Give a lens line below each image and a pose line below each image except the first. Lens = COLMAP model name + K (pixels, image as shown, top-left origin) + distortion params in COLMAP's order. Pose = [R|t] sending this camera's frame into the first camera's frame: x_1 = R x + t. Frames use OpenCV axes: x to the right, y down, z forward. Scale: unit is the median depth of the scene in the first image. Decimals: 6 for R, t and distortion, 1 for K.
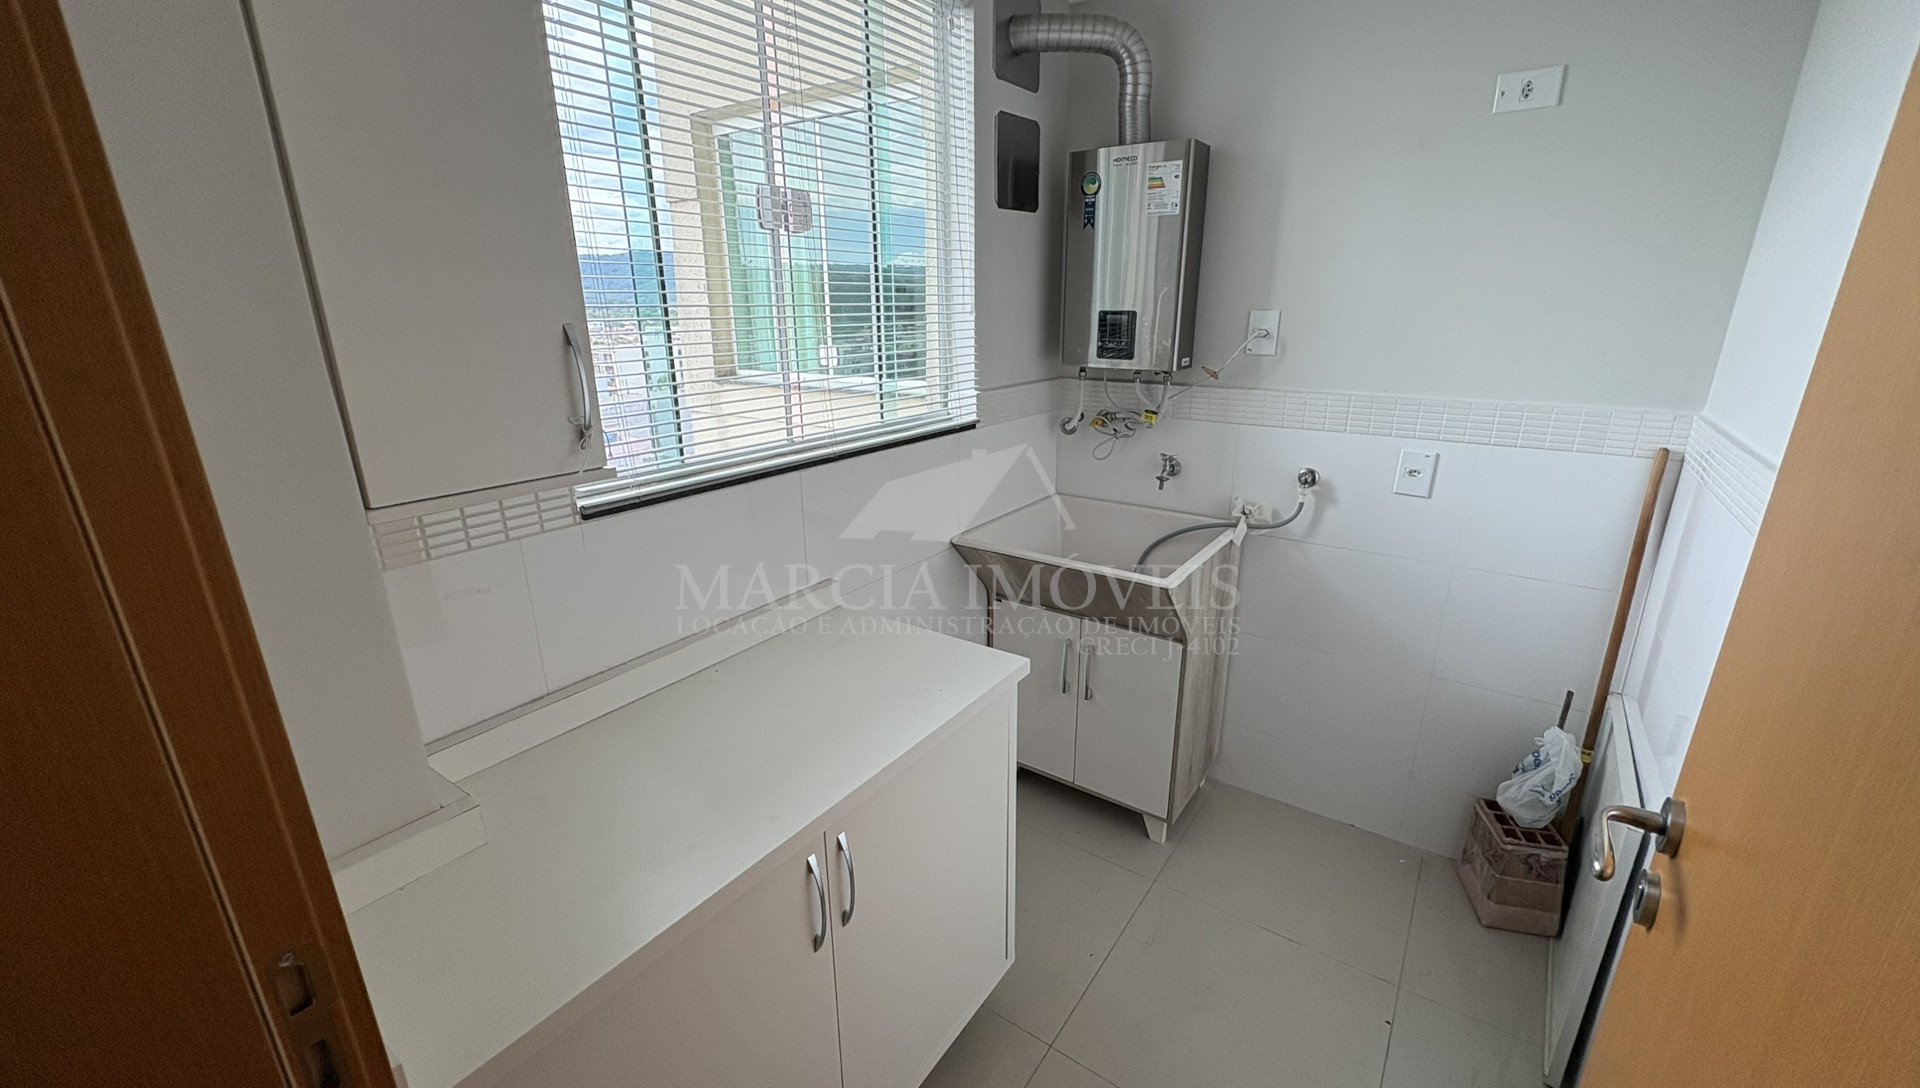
lens RADIAL K [[765.9, 0, 962.5], [0, 765.9, 539.7], [0, 0, 1]] dist [-0.000189, 0.000648]
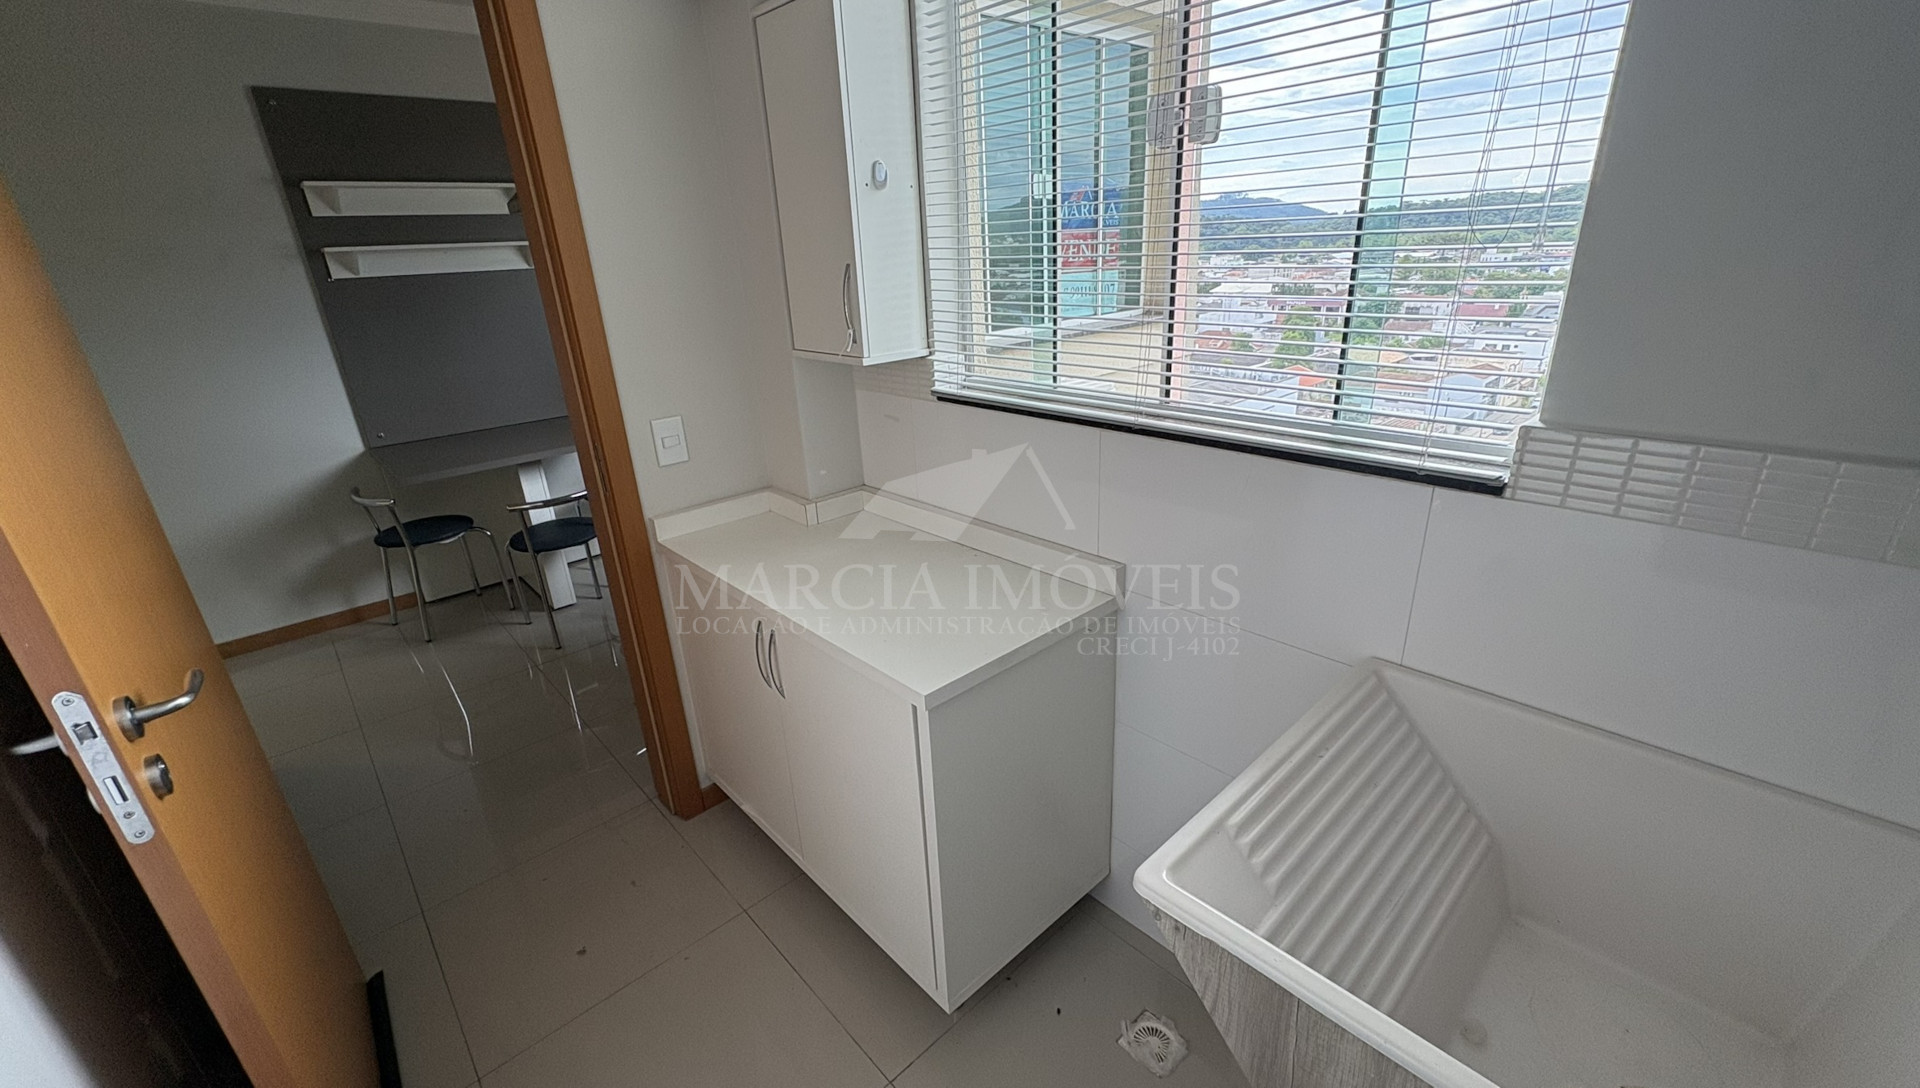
lens RADIAL K [[765.9, 0, 964.0], [0, 765.9, 542.2], [0, 0, 1]] dist [-0.000189, 0.000648]
pose [[-0.214917, 0.363476, -0.906474, 0.545179], [-0.252605, 0.875891, 0.411104, -0.239587], [0.943399, 0.317334, -0.096428, 0.766840]]
